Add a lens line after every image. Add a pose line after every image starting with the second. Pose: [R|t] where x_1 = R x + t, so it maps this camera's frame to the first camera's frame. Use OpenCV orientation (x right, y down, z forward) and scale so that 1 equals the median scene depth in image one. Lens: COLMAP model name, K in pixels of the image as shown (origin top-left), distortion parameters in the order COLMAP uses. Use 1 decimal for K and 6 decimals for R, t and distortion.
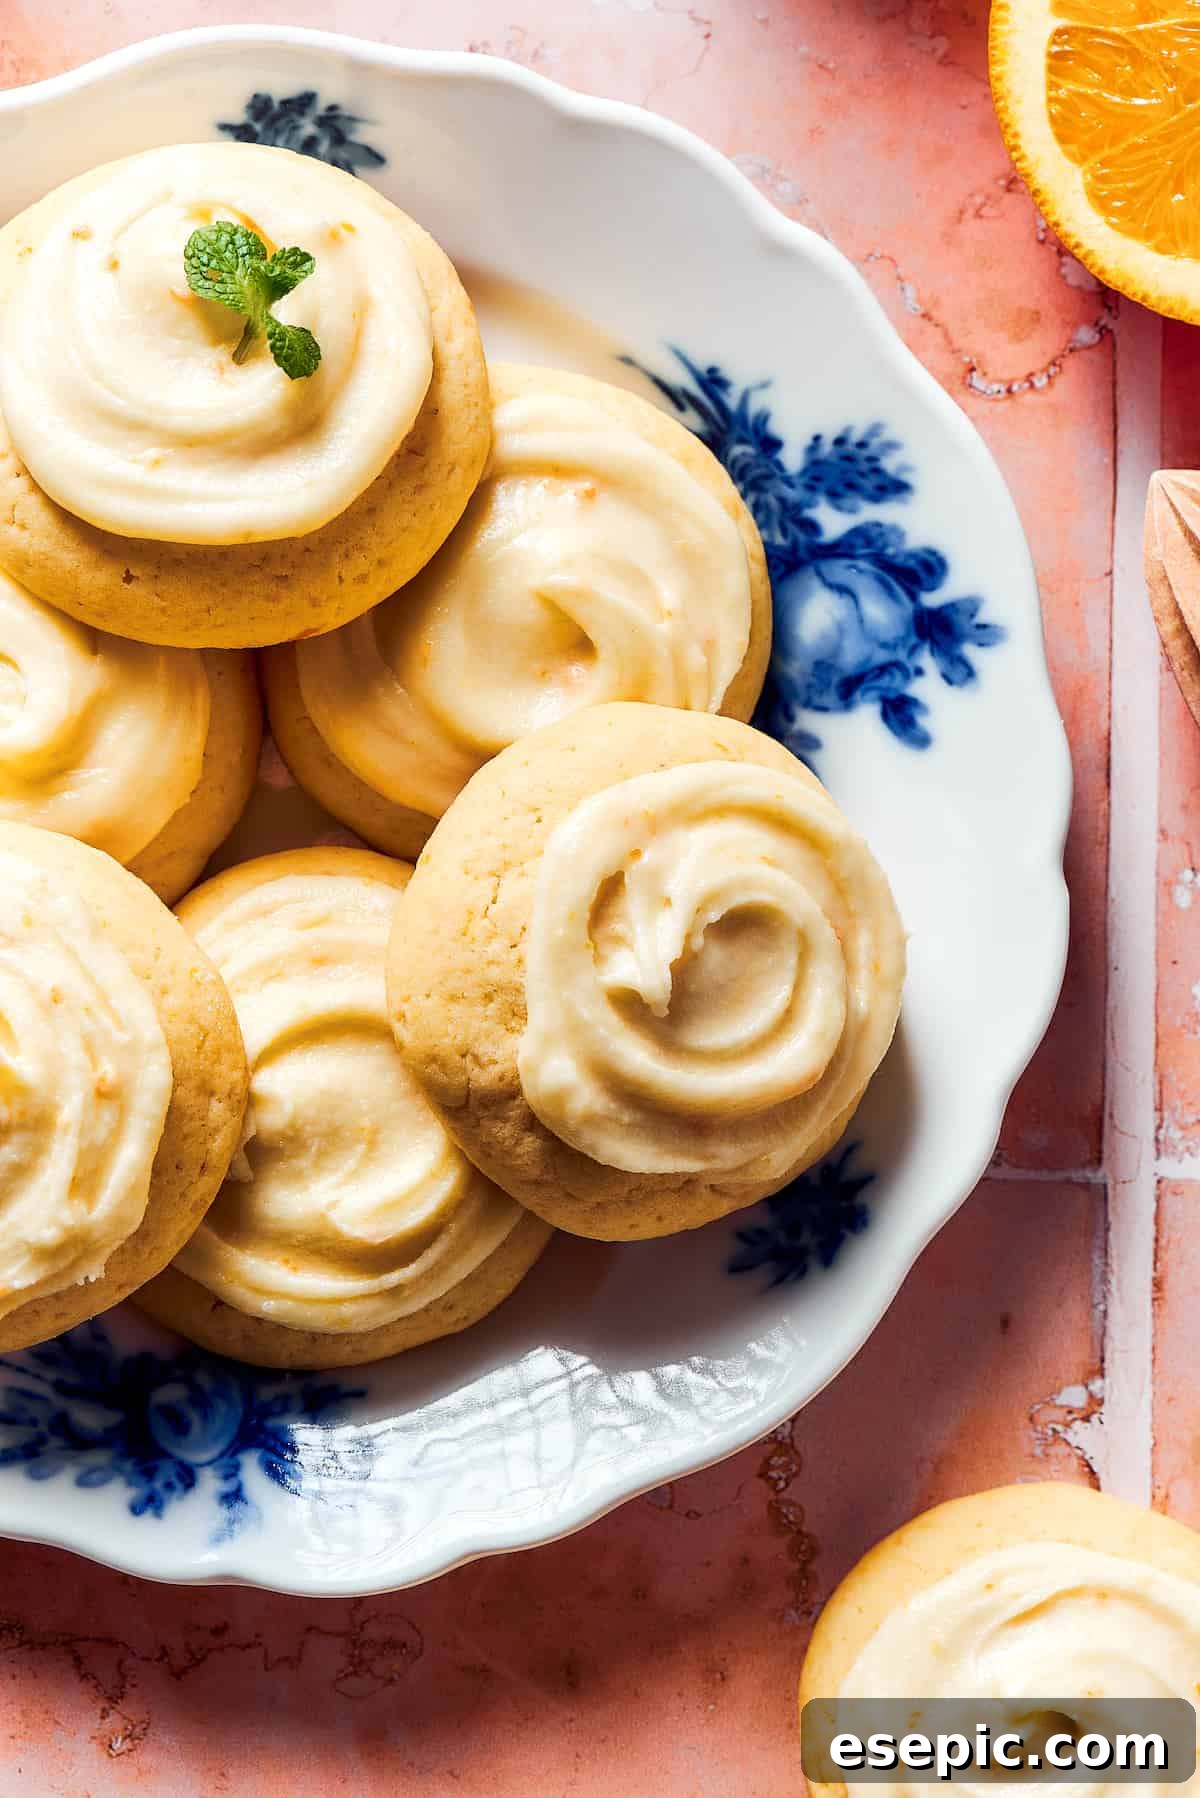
lens RADIAL K [[7012.1, 0, 600.0], [0, 7012.1, 899.0], [0, 0, 1]] dist [-0.220968, -1.963544]
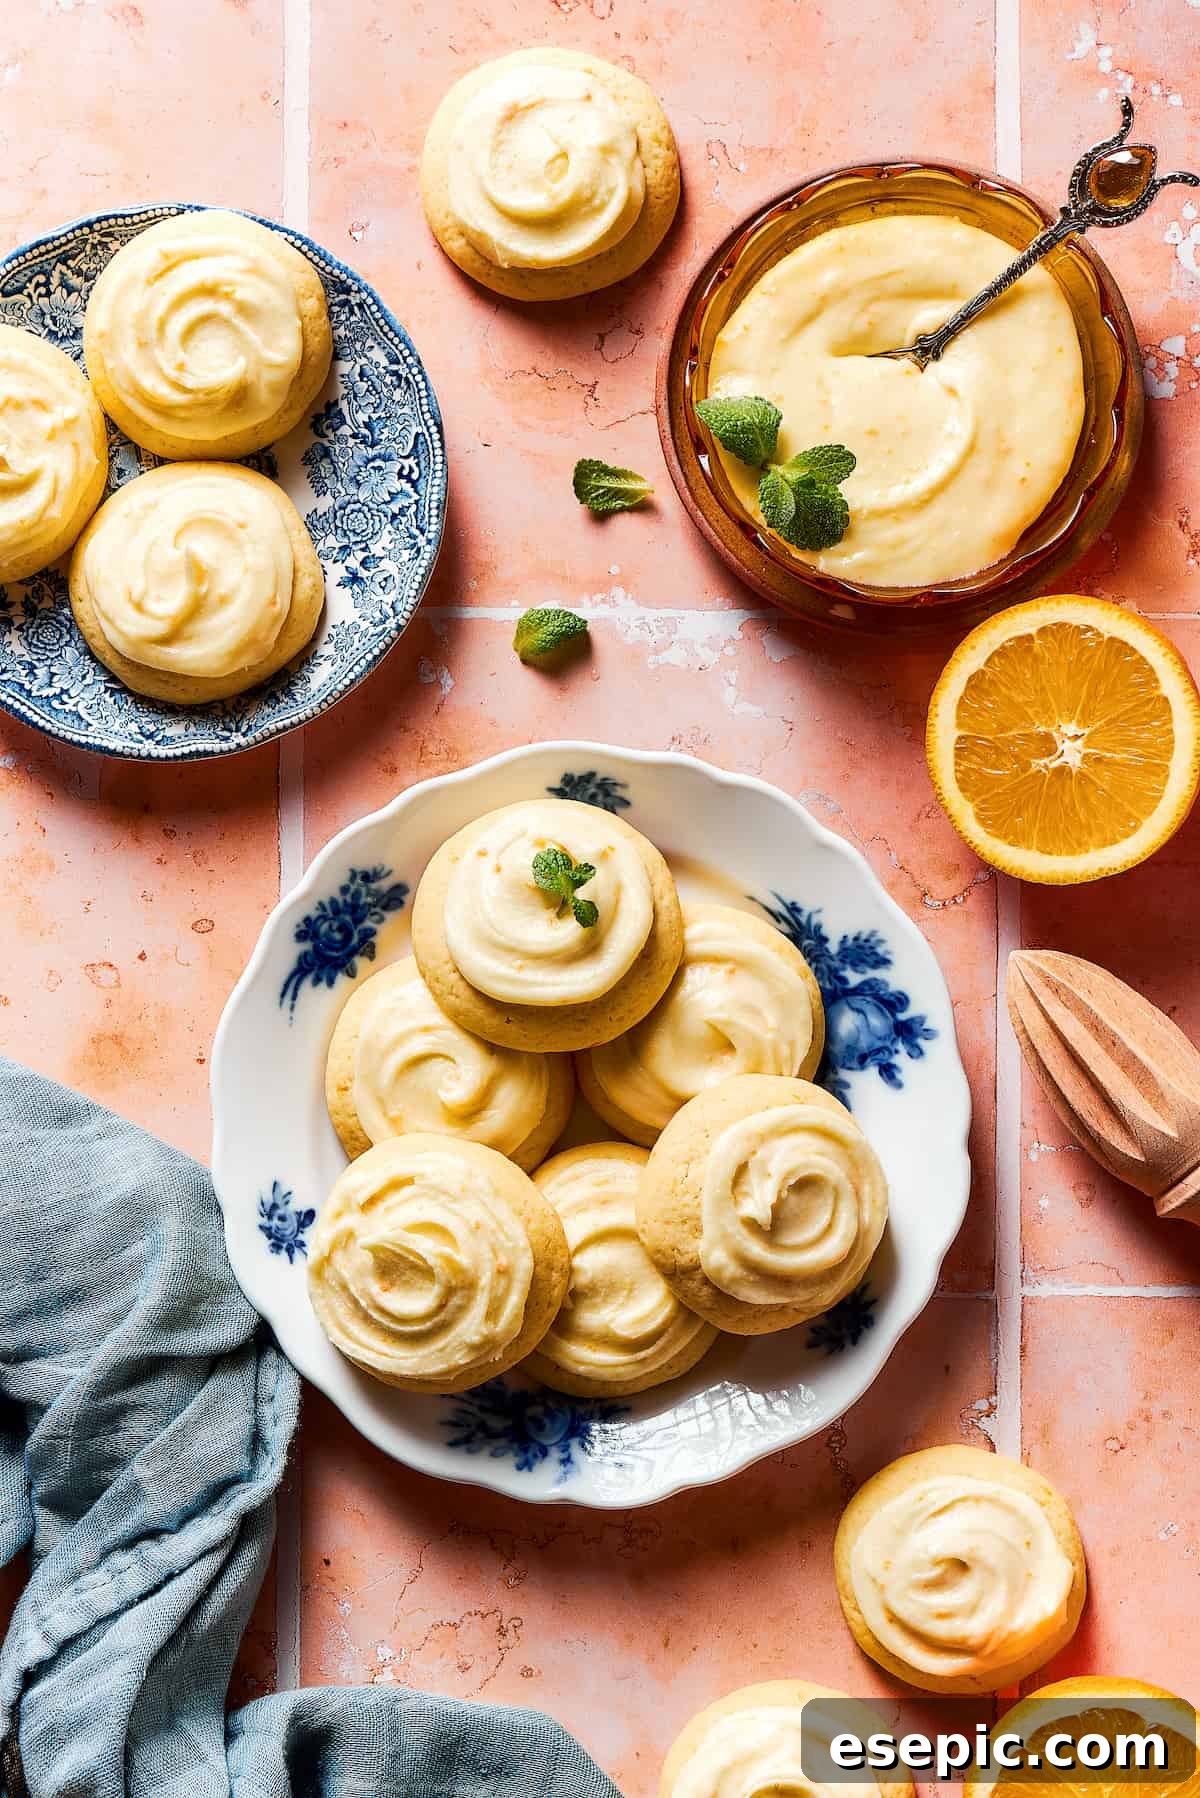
lens RADIAL K [[7012.1, 0, 600.0], [0, 7012.1, 899.0], [0, 0, 1]] dist [-0.220968, -1.963544]
pose [[0.998534, -0.015494, -0.051862, 0.066670], [0.016575, 0.999653, 0.020468, -0.121497], [0.051527, -0.021297, 0.998445, -1.050034]]
